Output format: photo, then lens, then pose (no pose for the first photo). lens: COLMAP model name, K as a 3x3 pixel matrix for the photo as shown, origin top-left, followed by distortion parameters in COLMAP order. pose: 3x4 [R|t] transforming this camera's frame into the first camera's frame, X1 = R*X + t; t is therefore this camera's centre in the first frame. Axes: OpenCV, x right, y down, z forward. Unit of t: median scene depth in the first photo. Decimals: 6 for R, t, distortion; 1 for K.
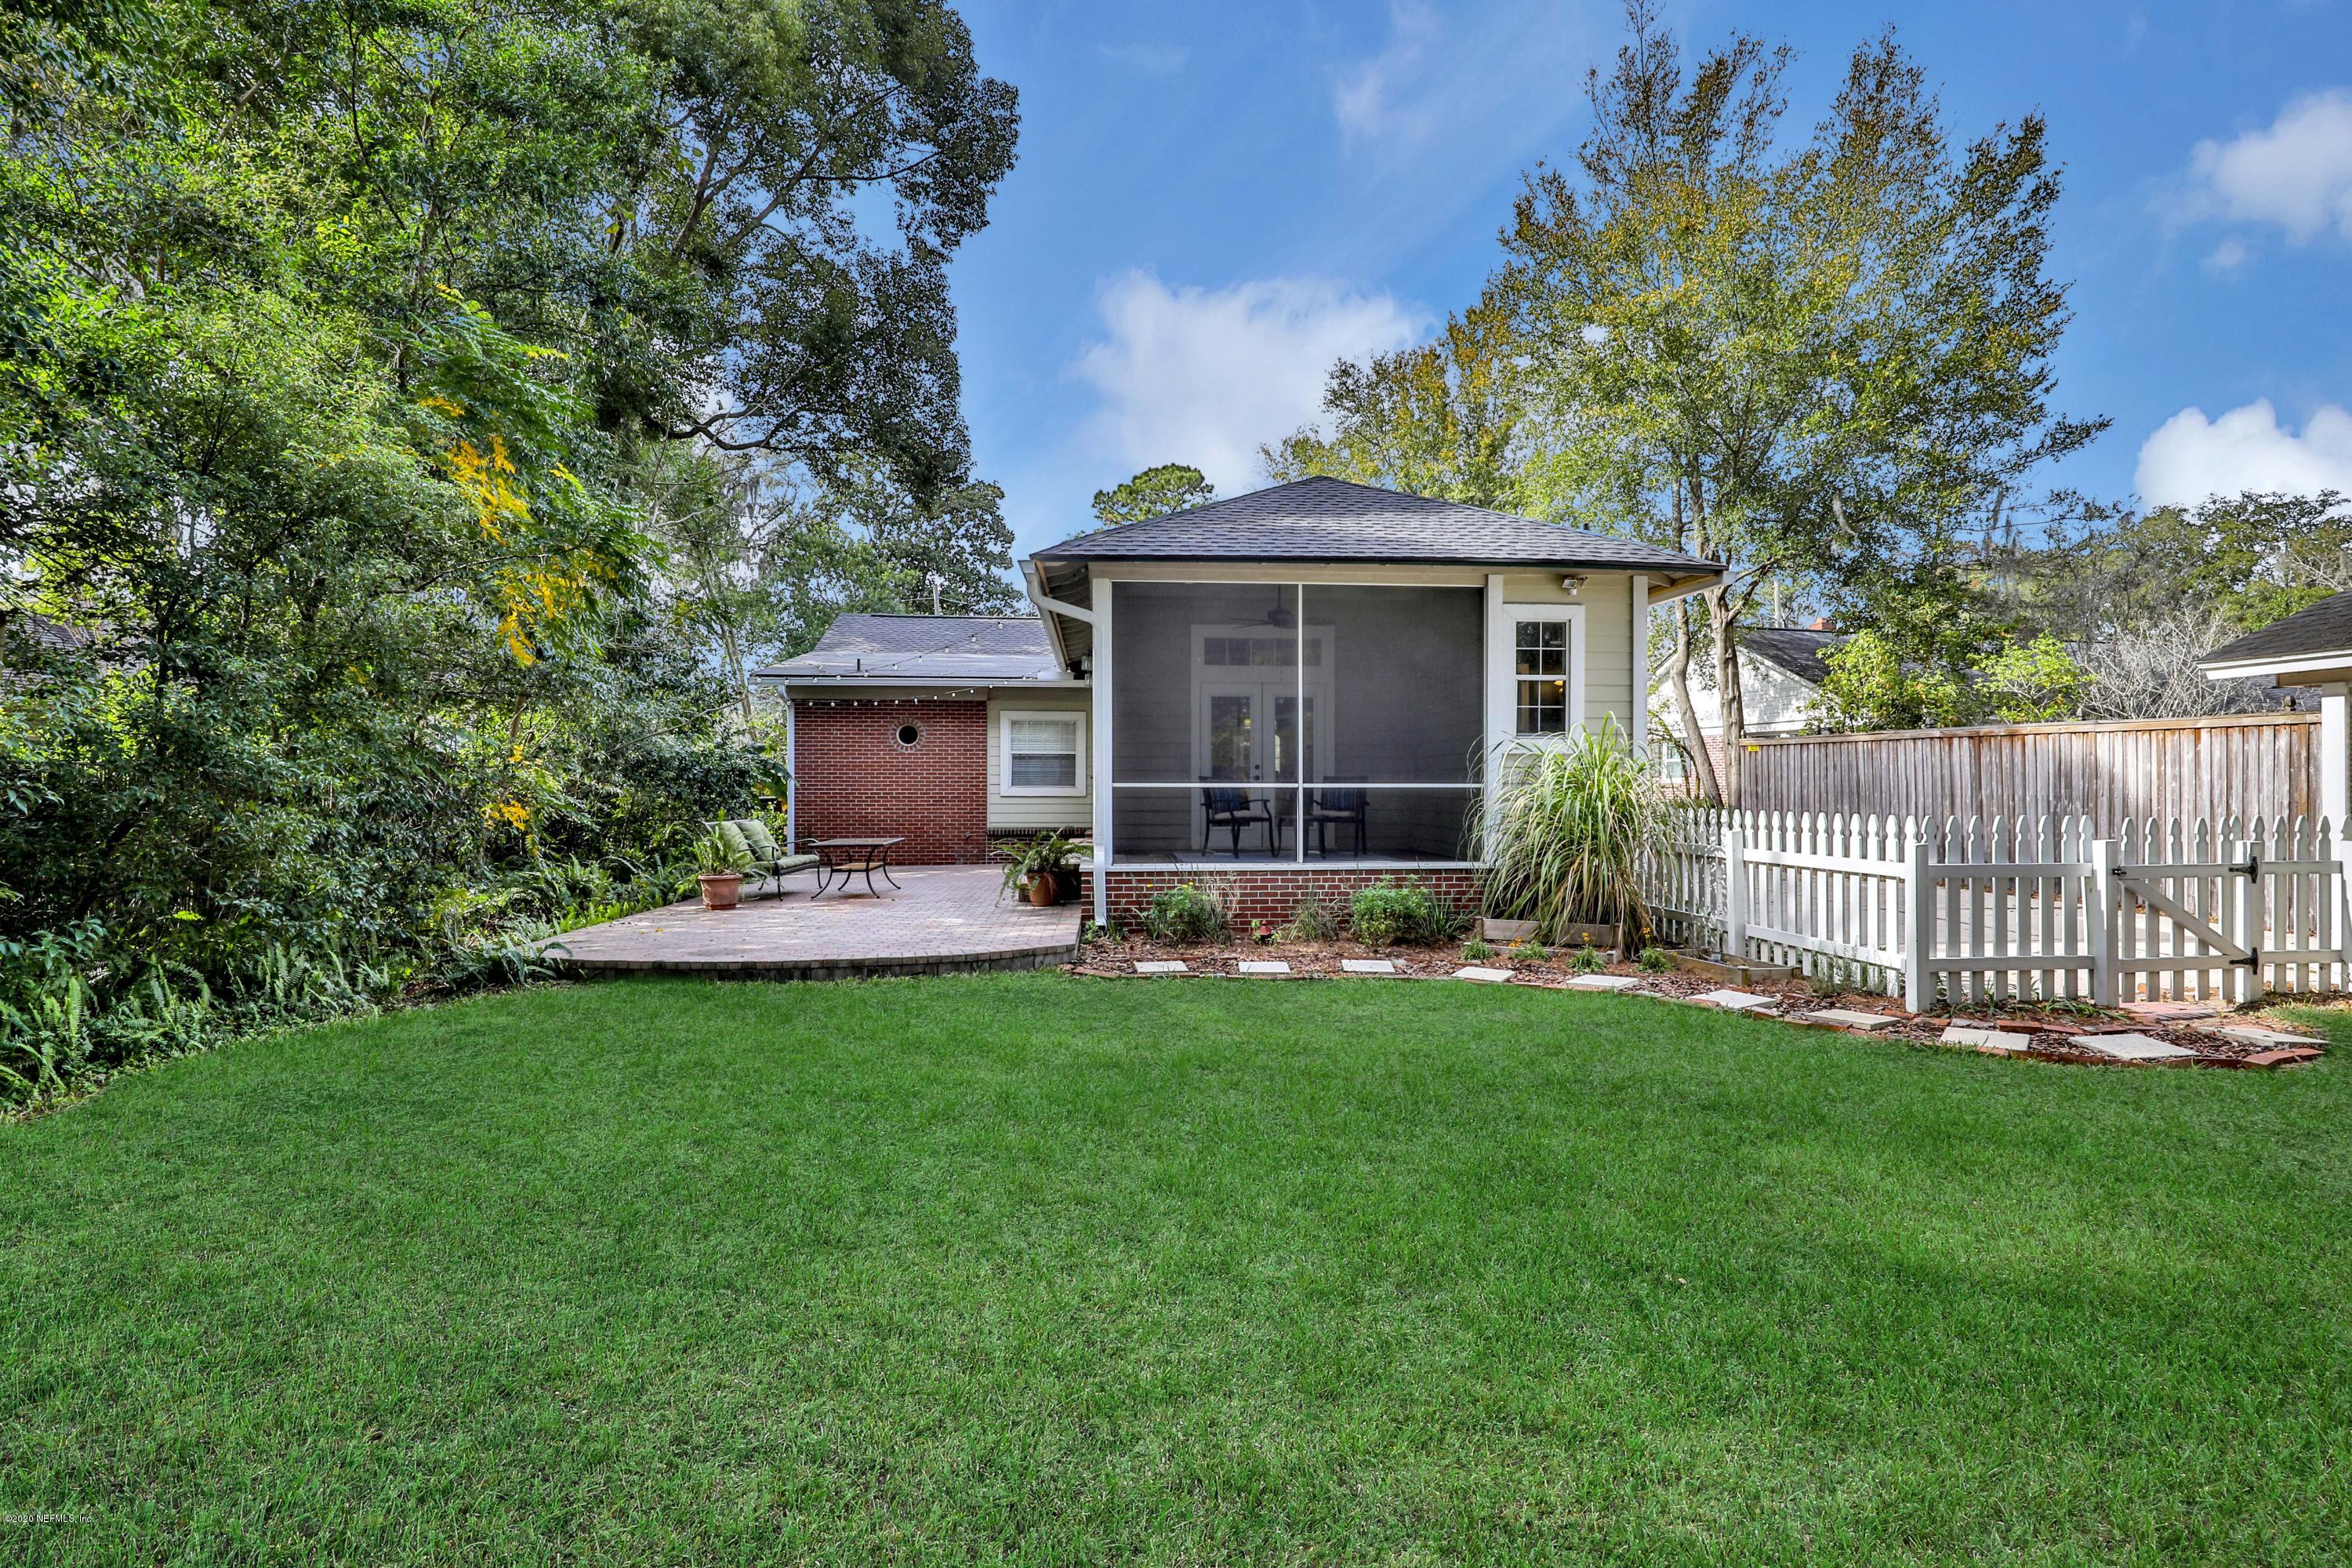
lens RADIAL K [[1116.9, 0, 1178.1], [0, 1116.9, 788.8], [0, 0, 1]] dist [0.003049, -0.000018]
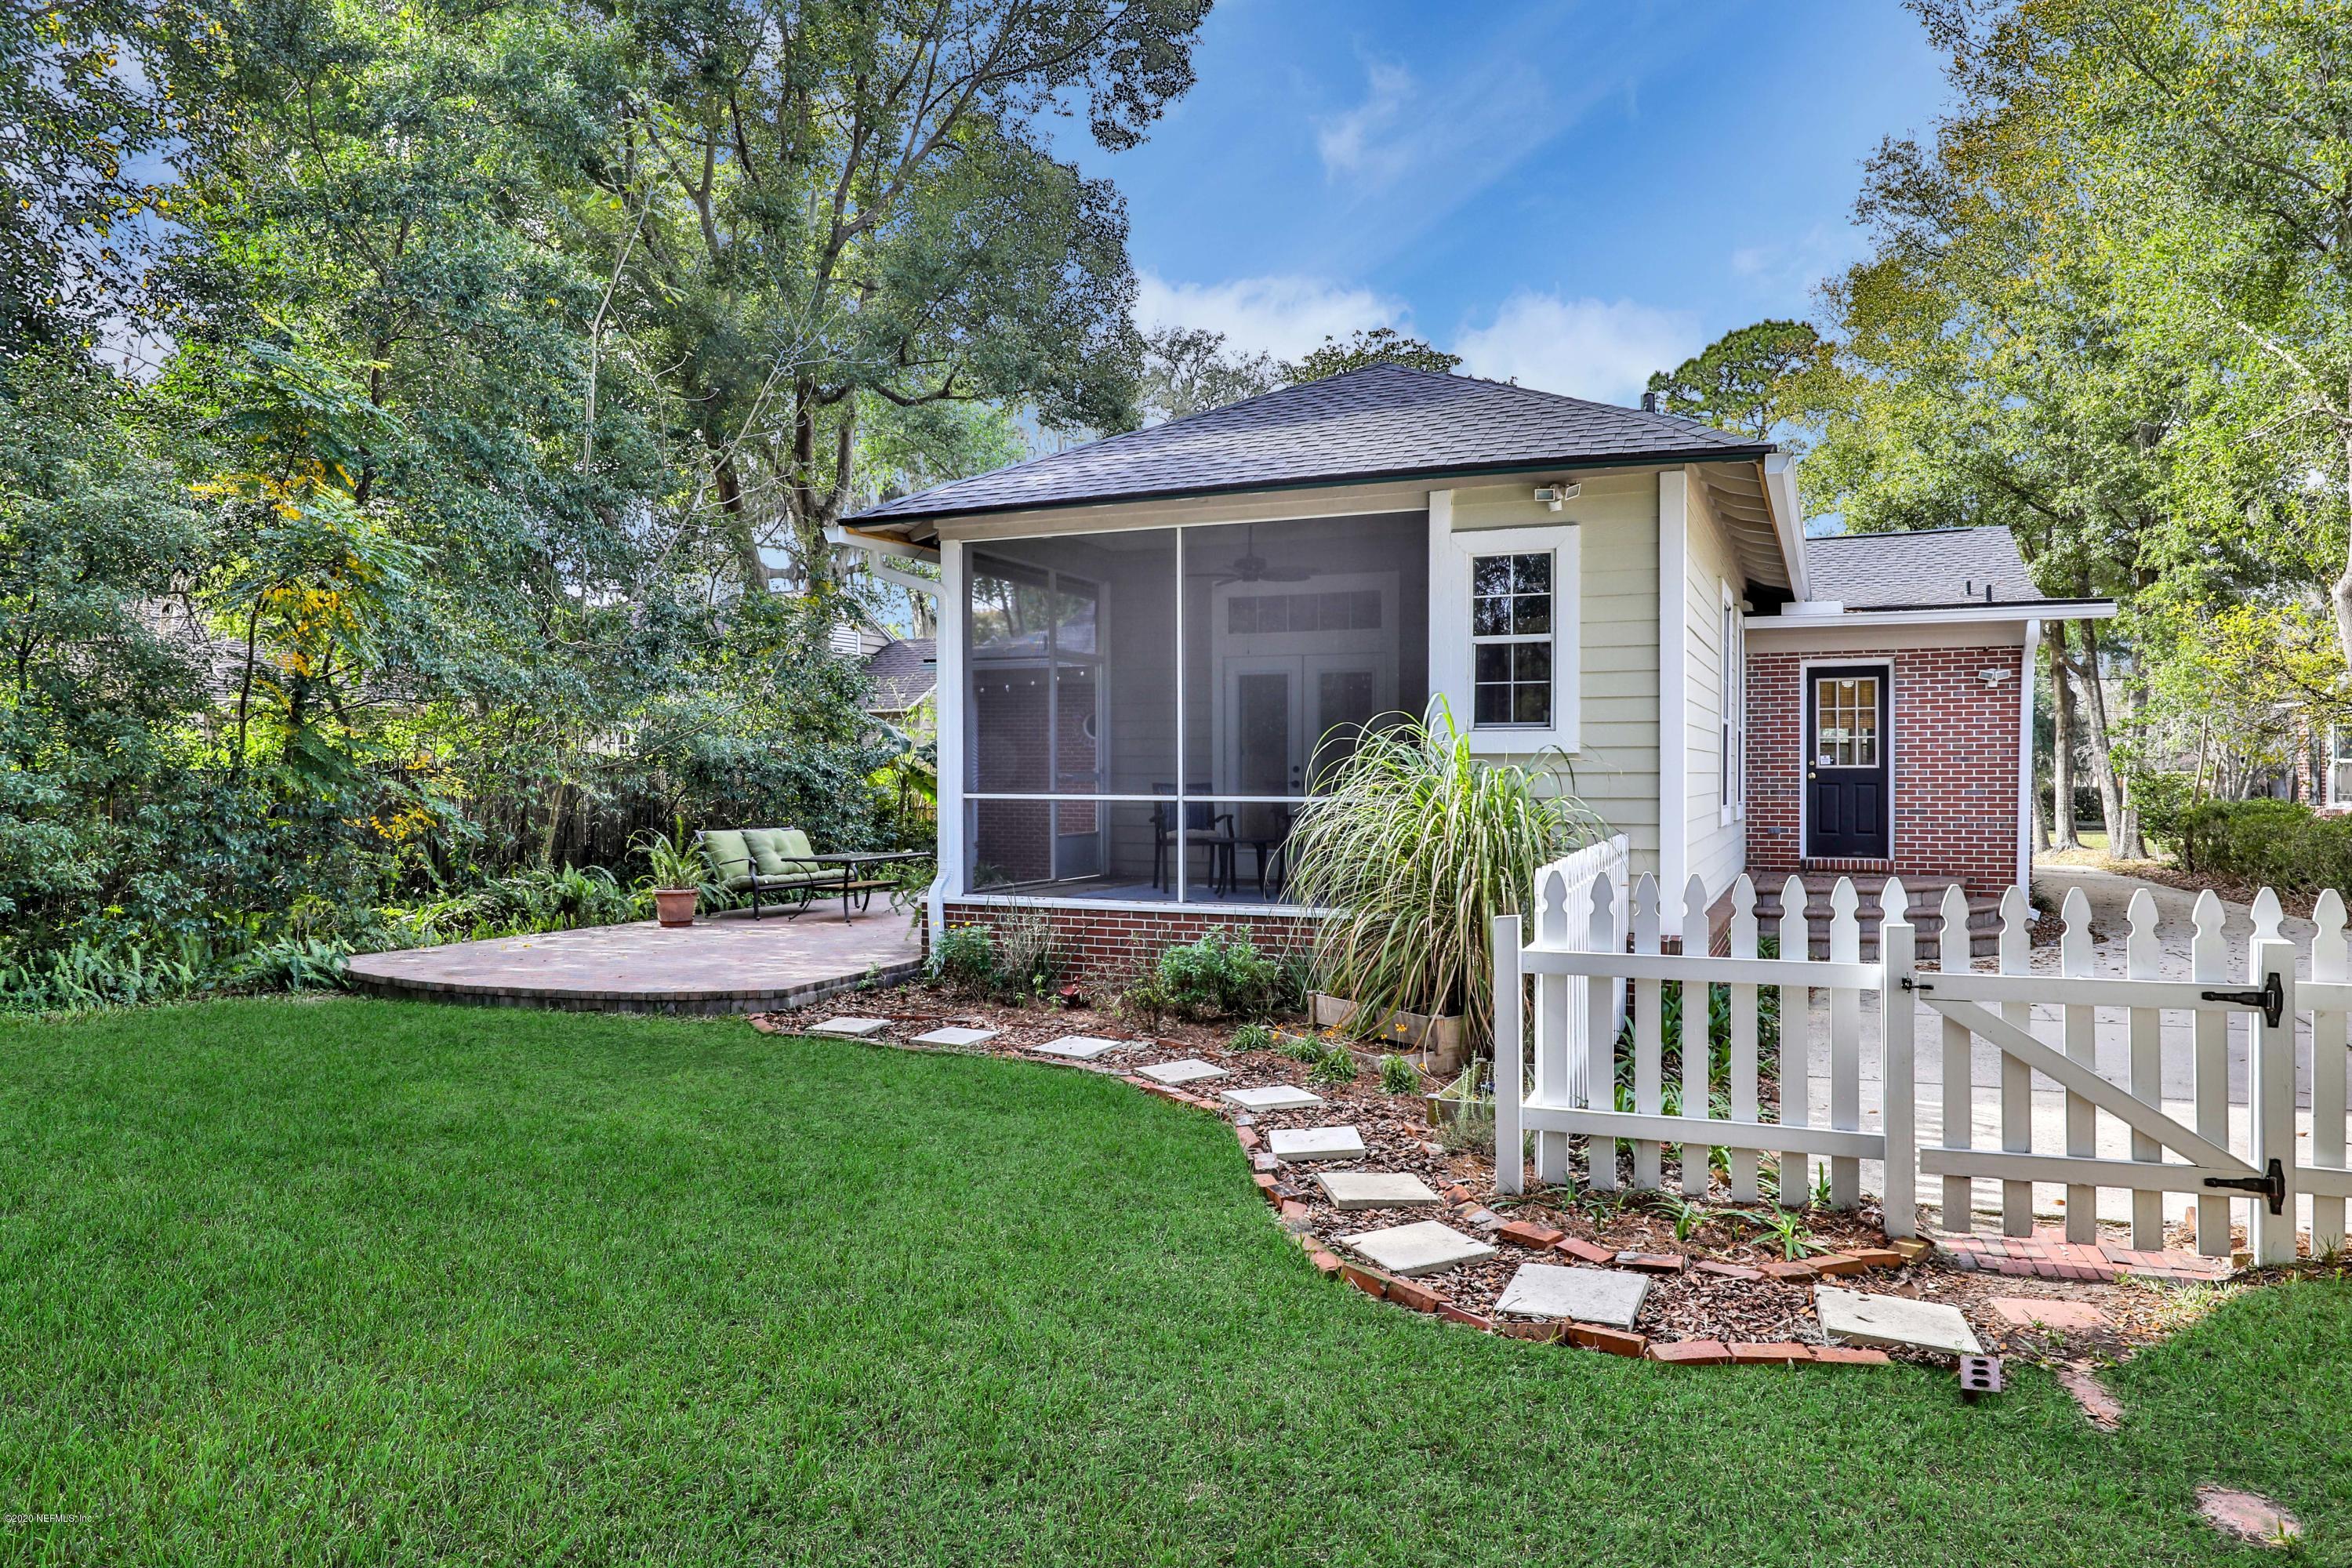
lens RADIAL K [[1461.3, 0, 1182.8], [0, 1461.3, 767.0], [0, 0, 1]] dist [0.000946, 0.000373]
pose [[0.887798, -0.001003, -0.460231, 0.553138], [-0.003843, 0.999947, -0.009591, -0.014119], [0.460217, 0.010284, 0.887747, 0.139672]]
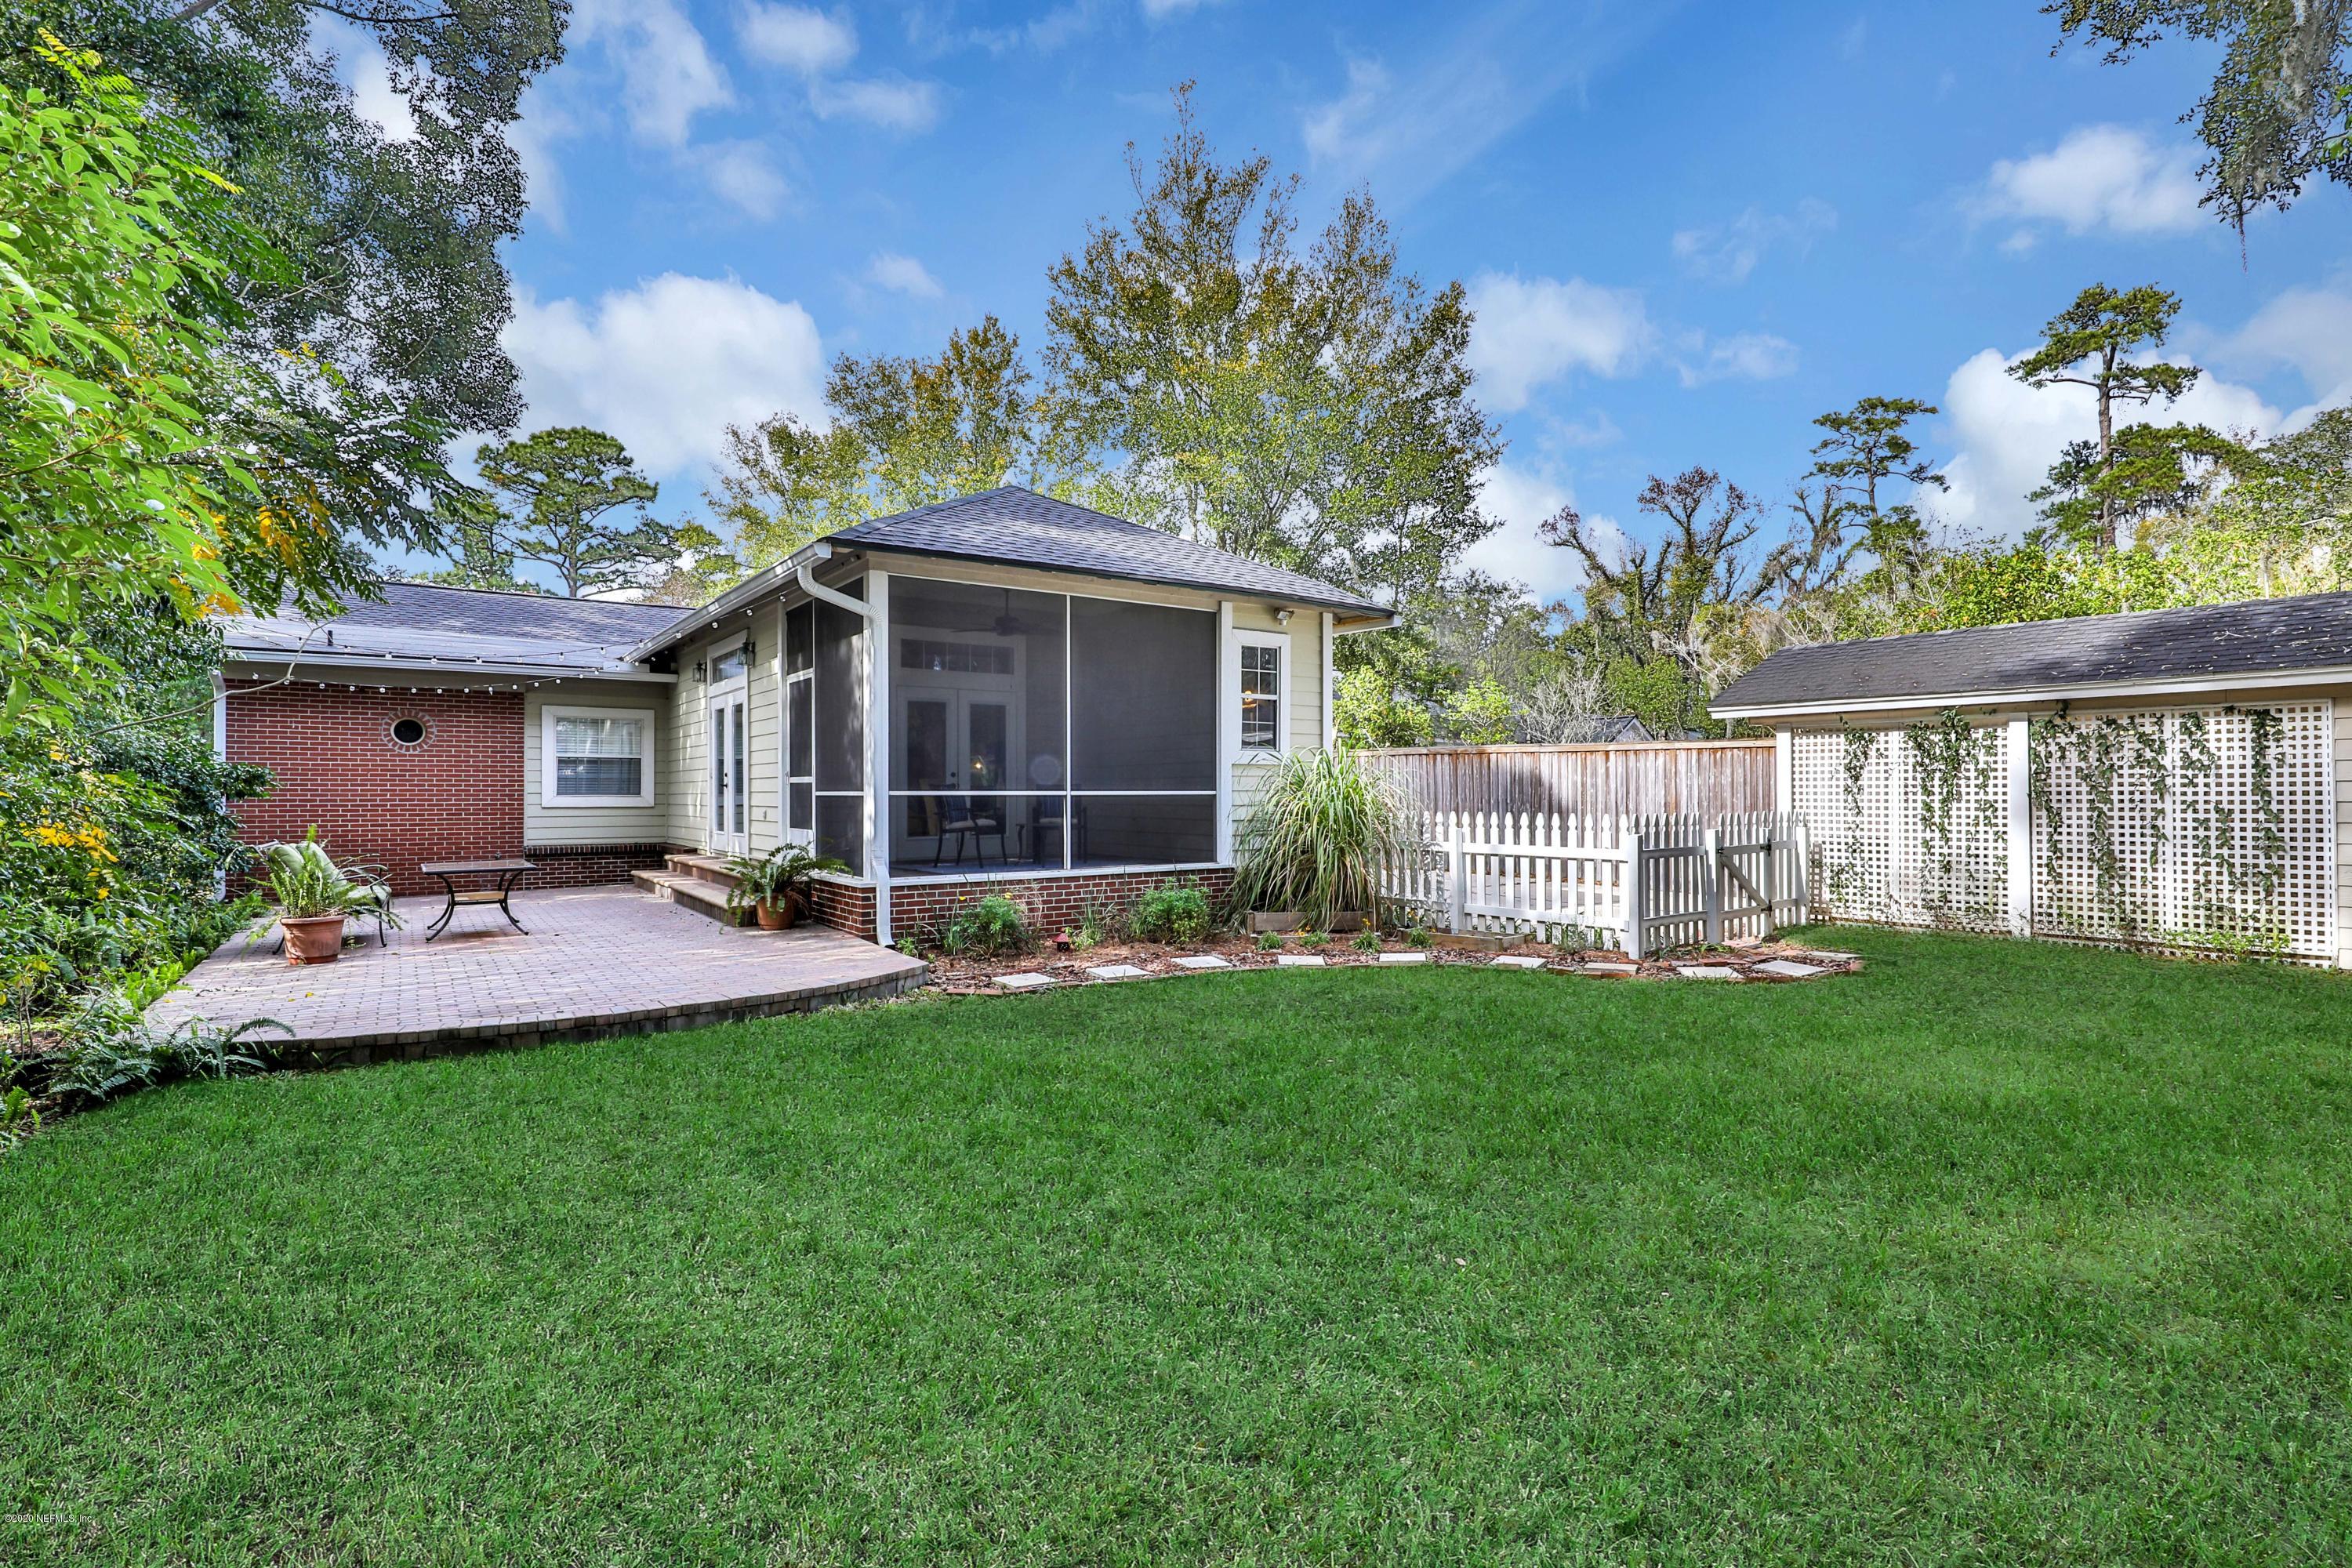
lens RADIAL K [[1116.9, 0, 1168.7], [0, 1116.9, 789.8], [0, 0, 1]] dist [0.003049, -0.000018]
pose [[0.862422, -0.001467, 0.506189, -0.323673], [0.004689, 0.999976, -0.005092, -0.000383], [-0.506169, 0.006765, 0.862408, 0.078376]]
